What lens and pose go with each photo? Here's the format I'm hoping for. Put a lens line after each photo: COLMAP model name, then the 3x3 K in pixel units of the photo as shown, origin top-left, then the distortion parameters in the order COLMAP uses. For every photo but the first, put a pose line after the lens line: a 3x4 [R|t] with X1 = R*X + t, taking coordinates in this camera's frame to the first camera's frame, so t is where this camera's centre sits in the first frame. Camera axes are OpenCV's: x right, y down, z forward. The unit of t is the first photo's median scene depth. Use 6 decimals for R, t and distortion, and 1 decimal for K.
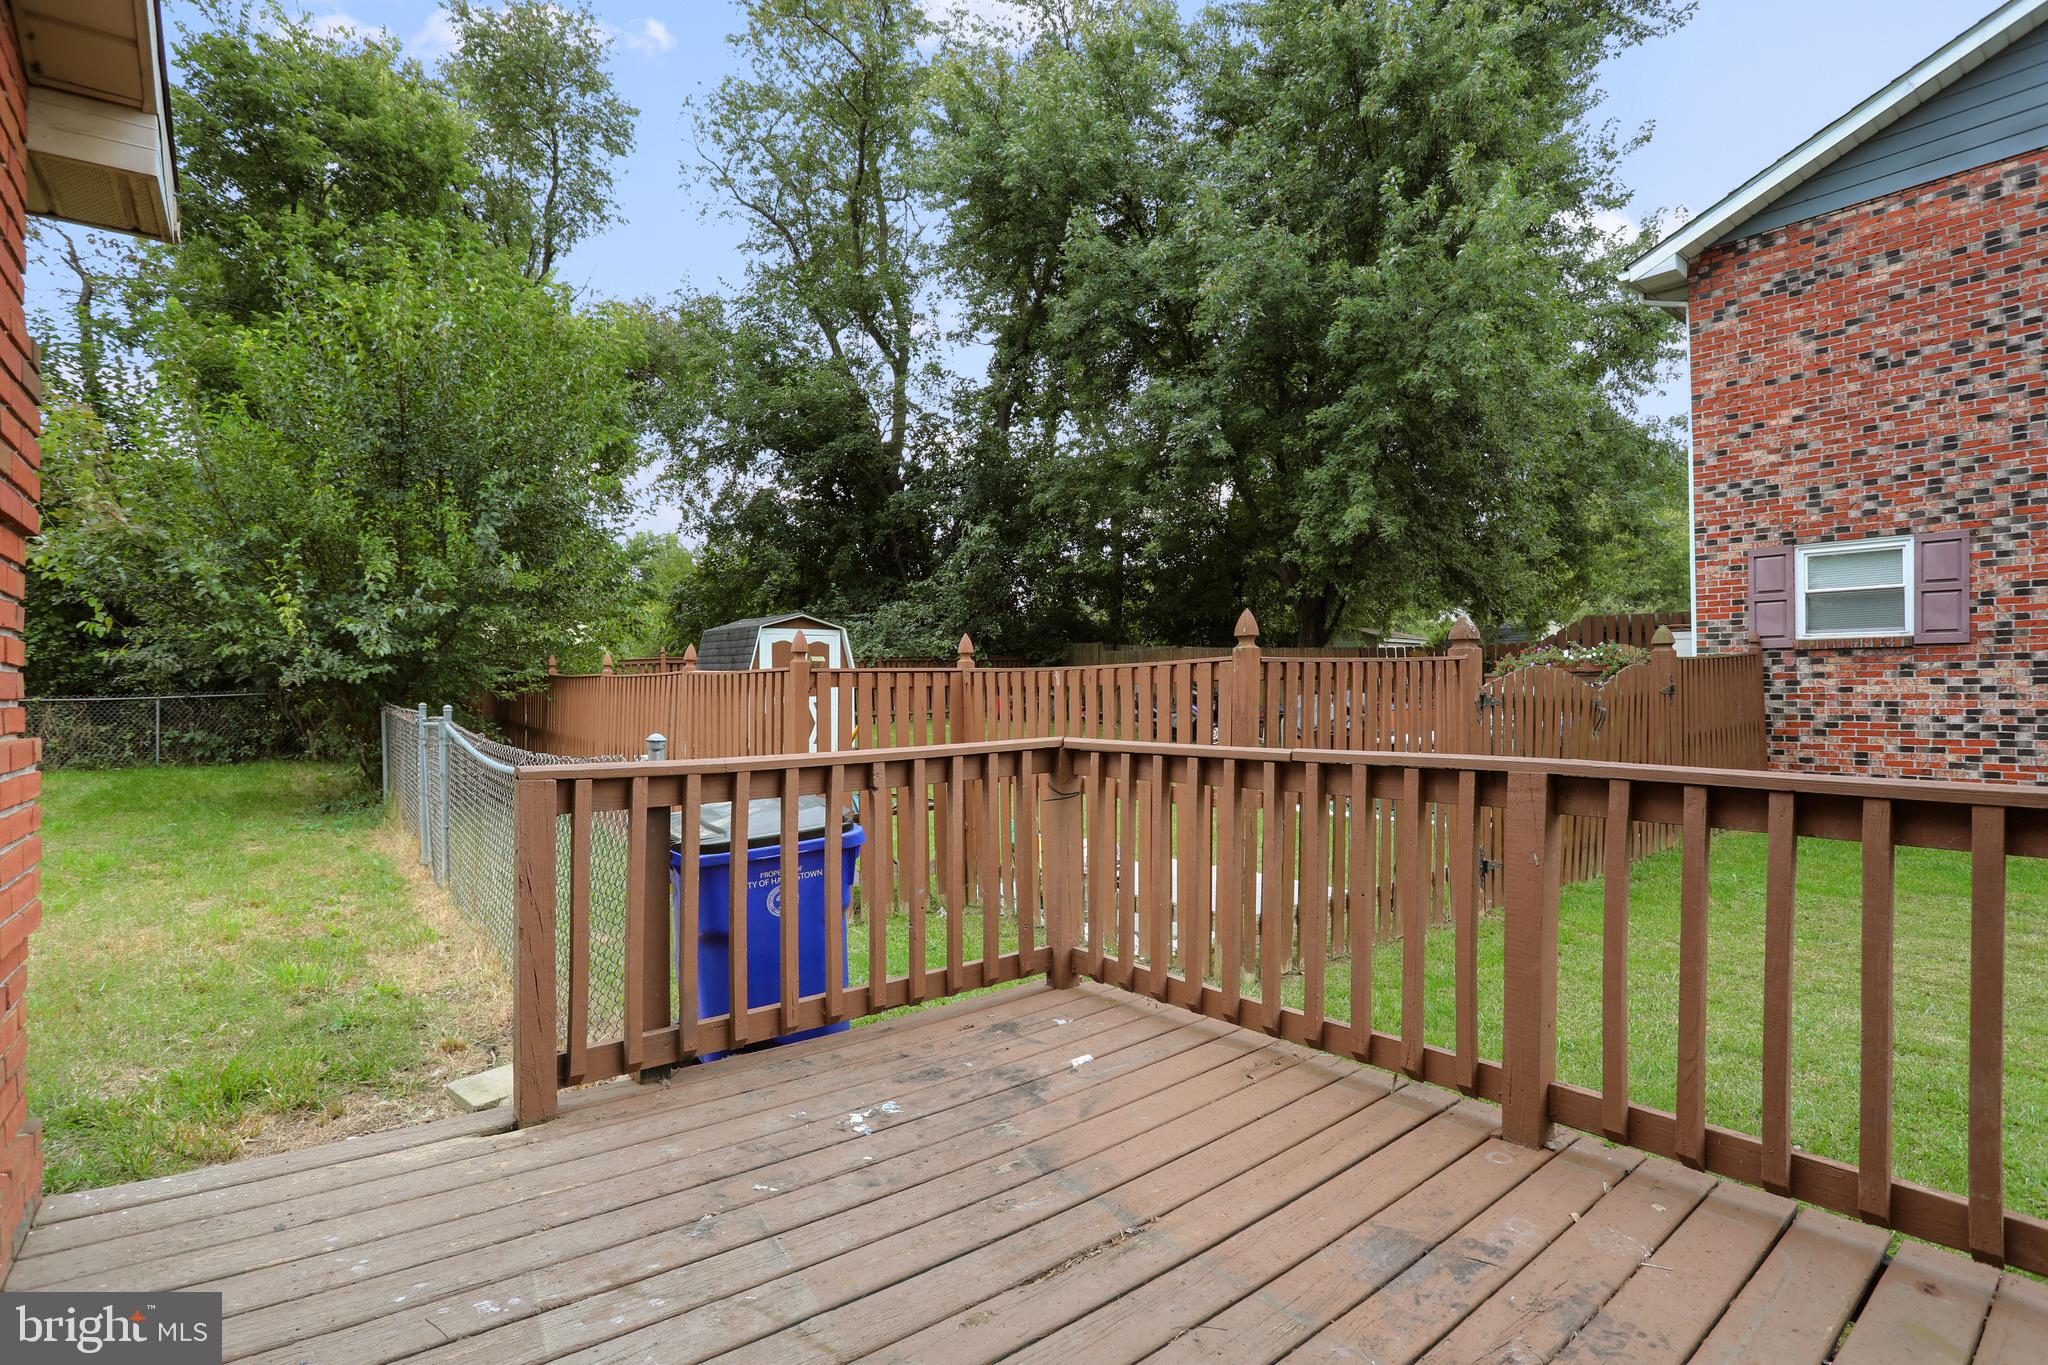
lens RADIAL K [[1002.2, 0, 1033.7], [0, 1002.2, 685.1], [0, 0, 1]] dist [-0.051330, 0.016298]
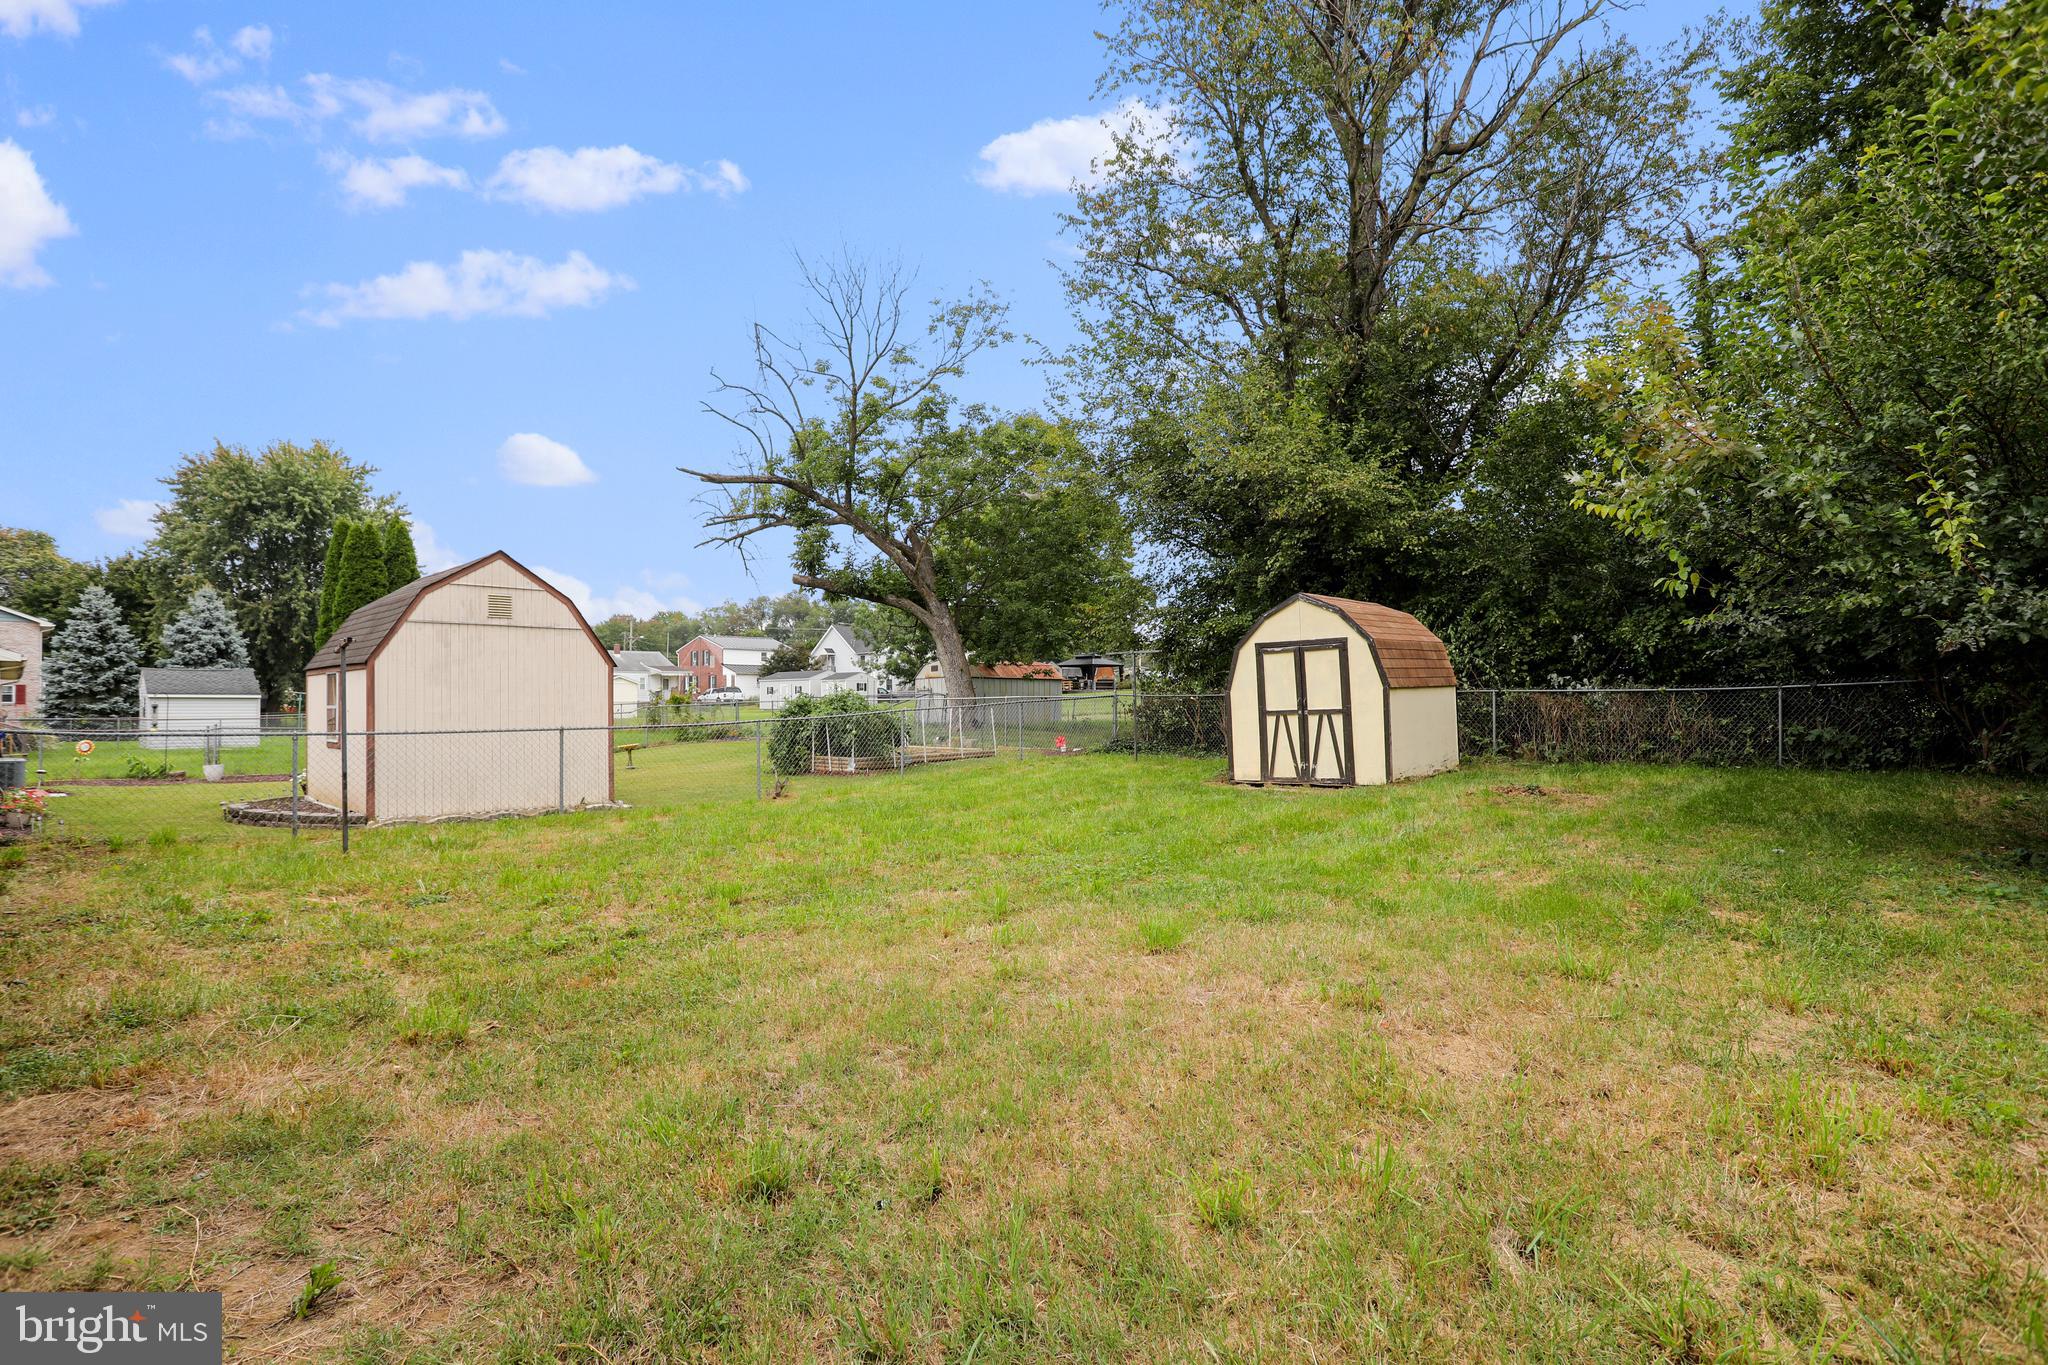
lens RADIAL K [[1002.2, 0, 1025.6], [0, 1002.2, 681.4], [0, 0, 1]] dist [-0.051330, 0.016298]
pose [[0.161364, -0.011507, -0.986828, -0.260645], [0.008755, 0.999909, -0.010228, 0.018016], [0.986856, -0.006989, 0.161450, 0.333268]]
